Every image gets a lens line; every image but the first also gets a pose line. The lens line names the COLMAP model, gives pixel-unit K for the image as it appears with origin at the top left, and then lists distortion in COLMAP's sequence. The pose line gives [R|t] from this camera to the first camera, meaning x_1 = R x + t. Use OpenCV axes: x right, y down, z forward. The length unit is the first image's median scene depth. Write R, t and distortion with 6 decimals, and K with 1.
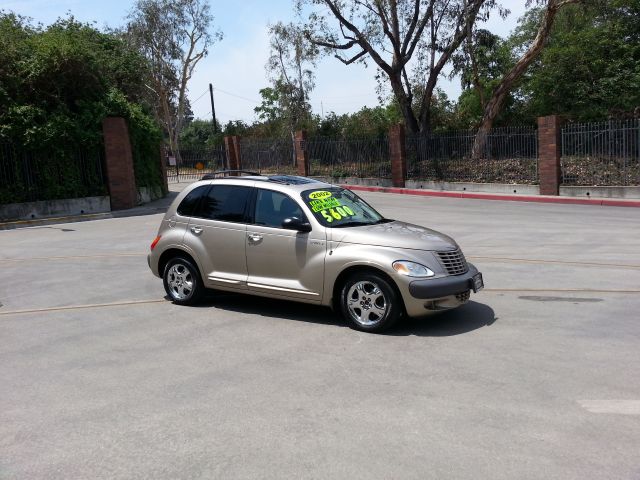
lens RADIAL K [[520.0, 0, 318.5], [0, 520.0, 238.3], [0, 0, 1]] dist [0.061122, -0.105778]
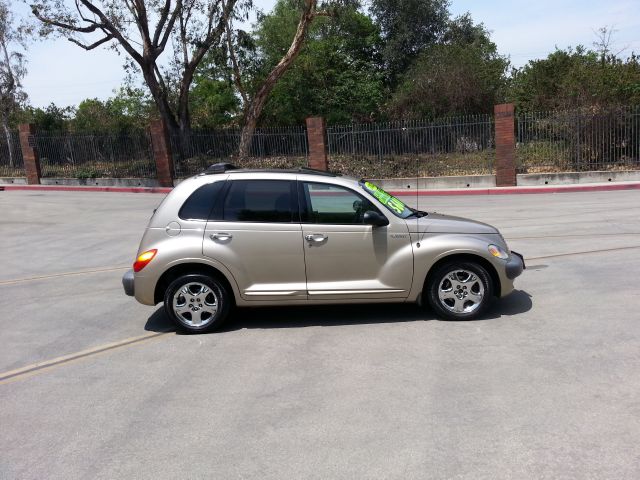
lens RADIAL K [[520.0, 0, 321.7], [0, 520.0, 241.7], [0, 0, 1]] dist [0.061122, -0.105778]
pose [[0.843988, -0.089420, 0.528855, -0.528595], [0.086254, 0.995799, 0.030720, -0.019203], [-0.529381, 0.019688, 0.848156, 0.237221]]
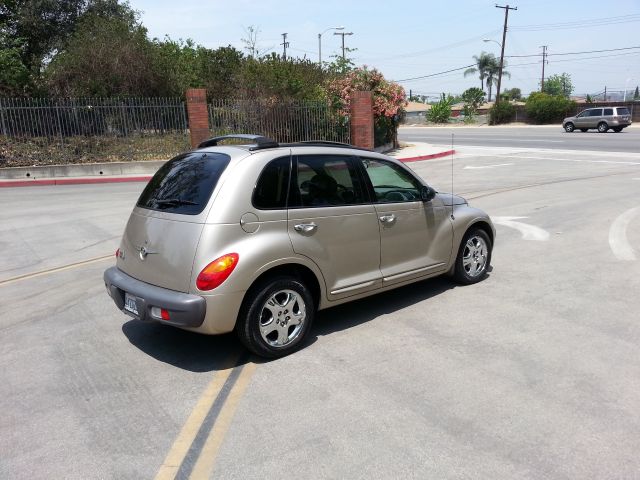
lens RADIAL K [[520.0, 0, 319.0], [0, 520.0, 237.9], [0, 0, 1]] dist [0.061122, -0.105778]
pose [[0.275262, -0.165345, 0.947044, -0.833197], [0.137917, 0.981701, 0.131310, -0.083429], [-0.951425, 0.094469, 0.293029, 0.799938]]
